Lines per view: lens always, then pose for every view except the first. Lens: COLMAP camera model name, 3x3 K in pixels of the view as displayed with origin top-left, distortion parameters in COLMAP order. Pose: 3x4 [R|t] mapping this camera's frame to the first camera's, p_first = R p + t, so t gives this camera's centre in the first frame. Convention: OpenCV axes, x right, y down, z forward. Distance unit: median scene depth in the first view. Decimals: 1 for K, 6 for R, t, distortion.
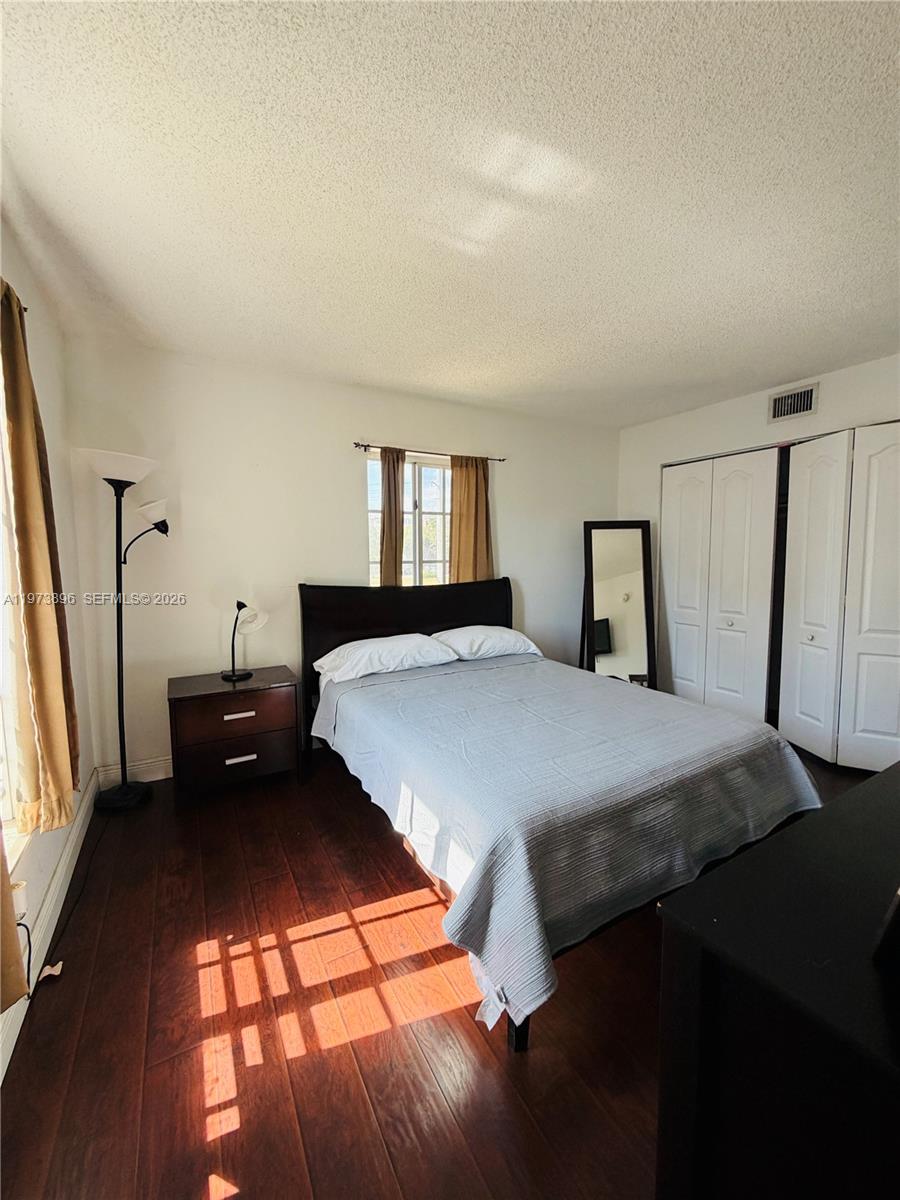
lens RADIAL K [[478.1, 0, 450.0], [0, 478.1, 600.0], [0, 0, 1]] dist [-0.001674, 0.000261]
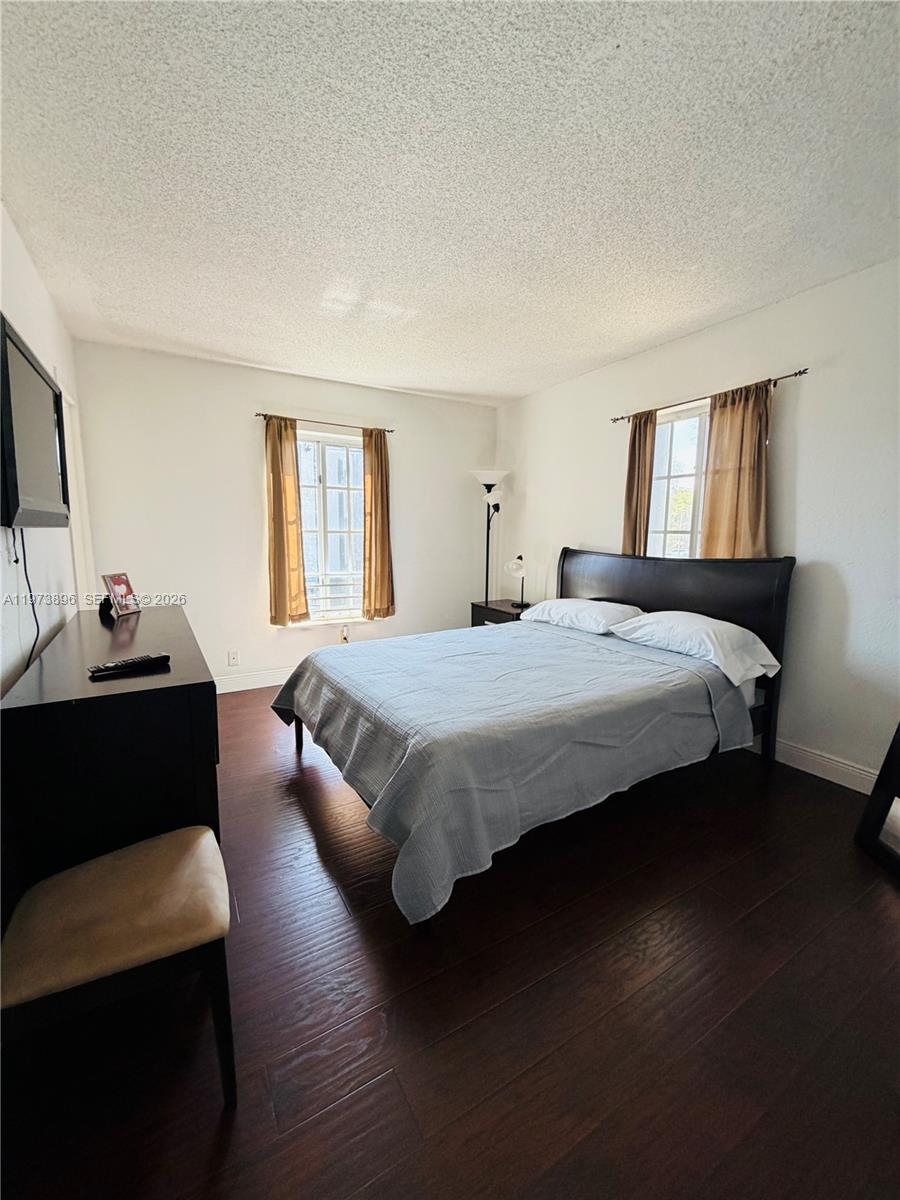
lens RADIAL K [[478.1, 0, 450.0], [0, 478.1, 600.0], [0, 0, 1]] dist [-0.001674, 0.000261]
pose [[0.042442, 0.145093, -0.988507, 0.839287], [-0.095483, 0.985459, 0.140546, -0.041068], [0.994526, 0.088421, 0.055679, 0.569674]]
